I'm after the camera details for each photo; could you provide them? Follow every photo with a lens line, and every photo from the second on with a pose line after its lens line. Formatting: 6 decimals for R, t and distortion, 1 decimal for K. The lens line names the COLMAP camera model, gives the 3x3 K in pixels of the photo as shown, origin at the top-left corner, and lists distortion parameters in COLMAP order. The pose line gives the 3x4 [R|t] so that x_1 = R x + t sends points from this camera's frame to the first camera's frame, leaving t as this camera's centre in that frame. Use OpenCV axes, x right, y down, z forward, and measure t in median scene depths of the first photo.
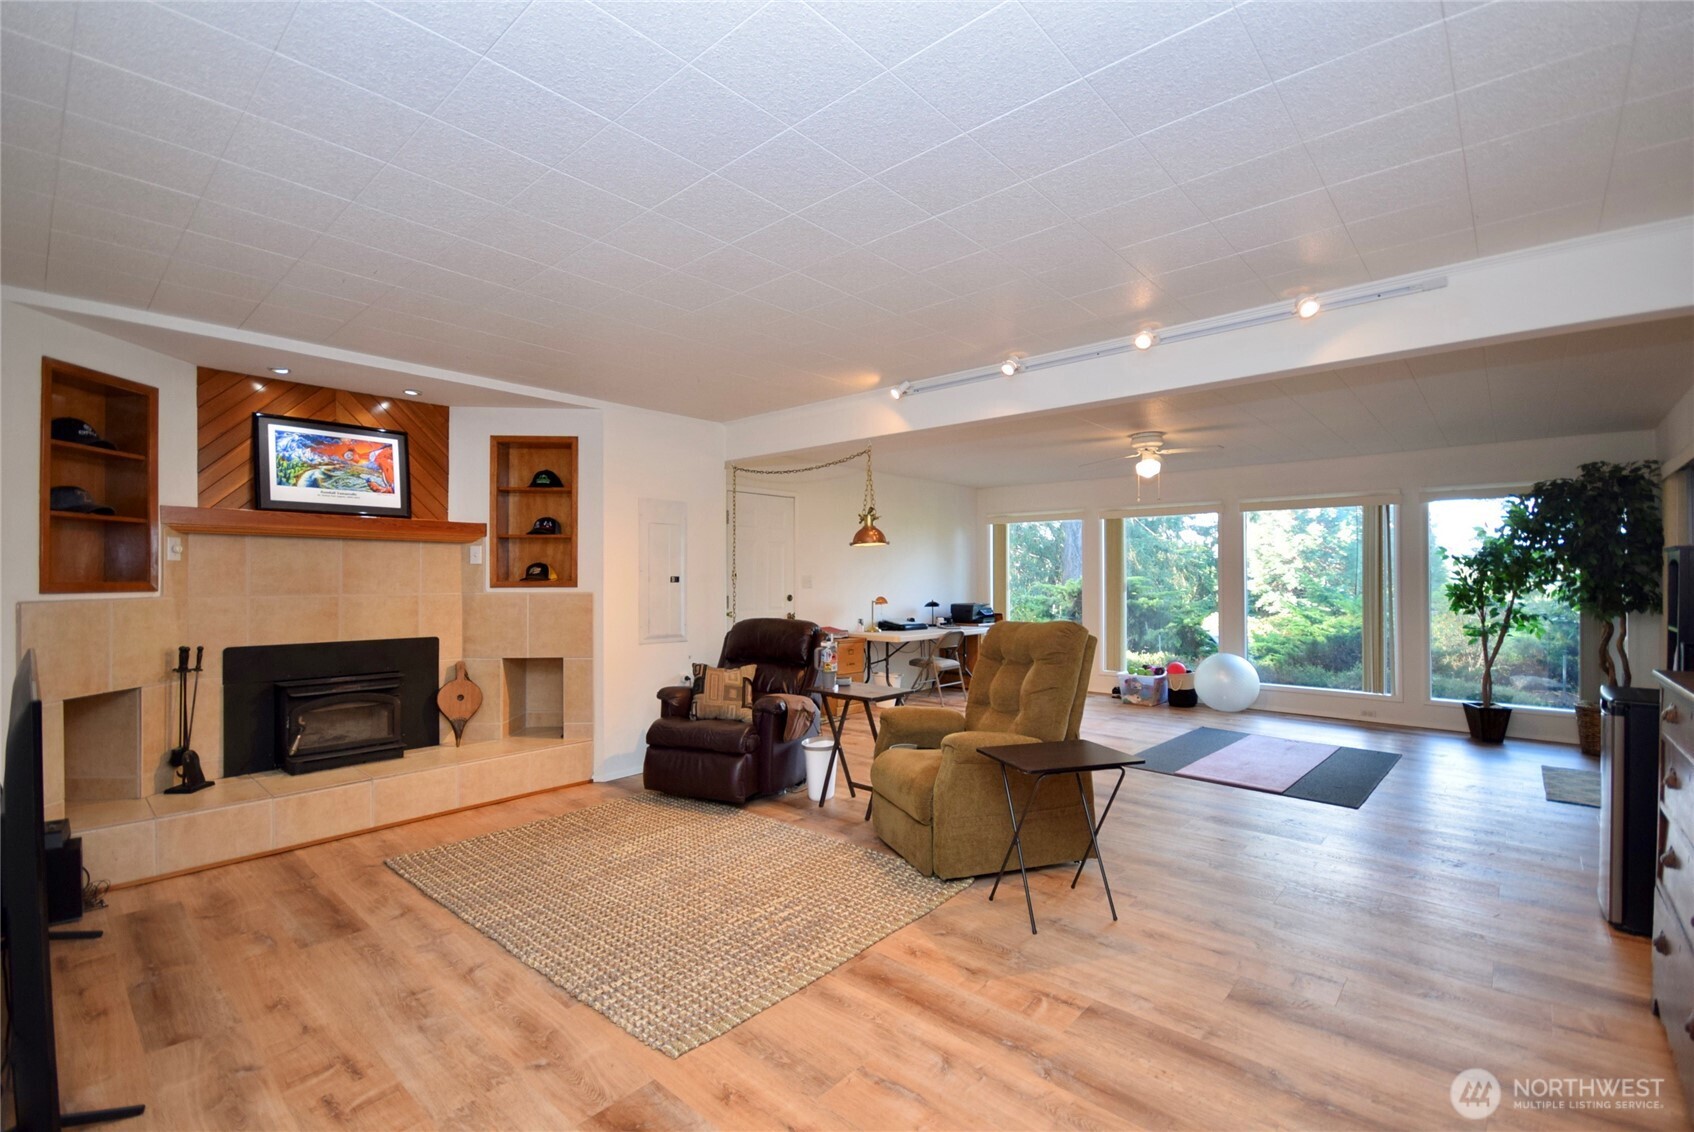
lens RADIAL K [[749.8, 0, 838.8], [0, 749.8, 571.6], [0, 0, 1]] dist [0.005201, -0.003783]
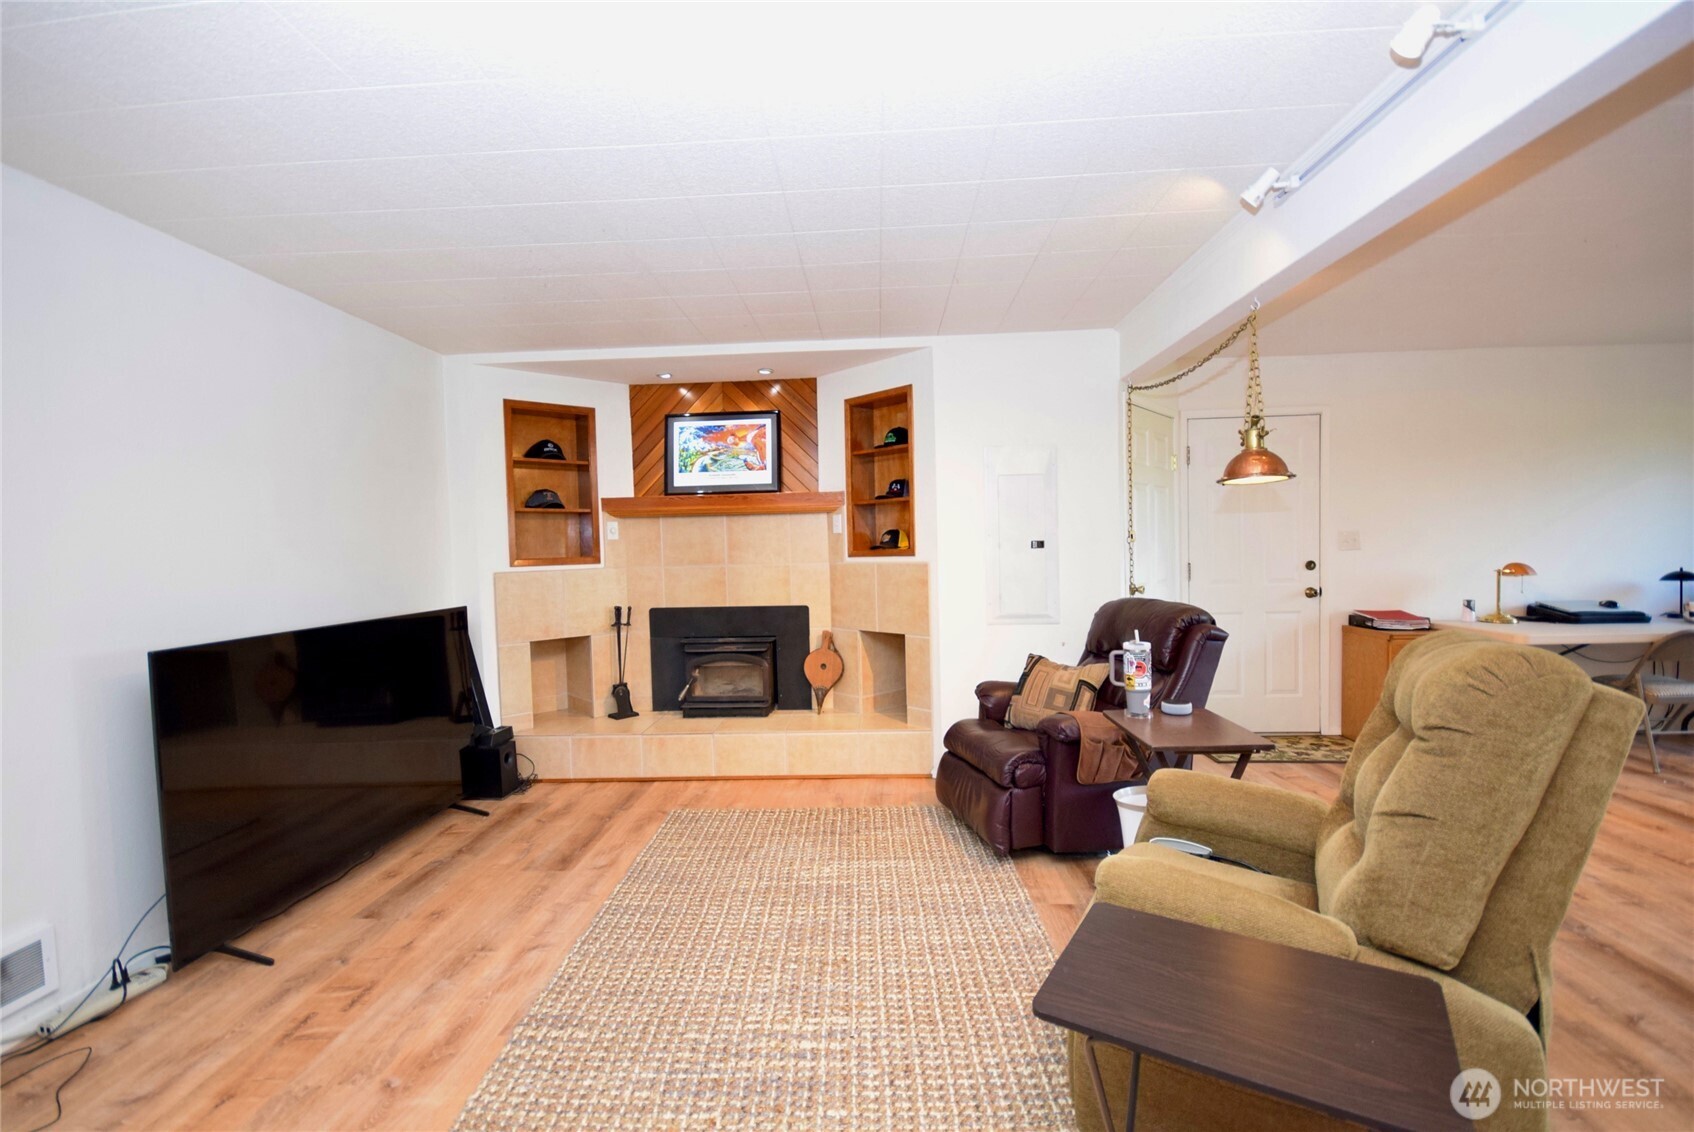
lens RADIAL K [[749.8, 0, 846.3], [0, 749.8, 575.1], [0, 0, 1]] dist [0.005201, -0.003783]
pose [[0.630864, 0.014670, -0.775755, 0.331472], [0.031609, 0.998505, 0.044587, 0.001188], [0.775250, -0.052649, 0.629457, 0.436694]]
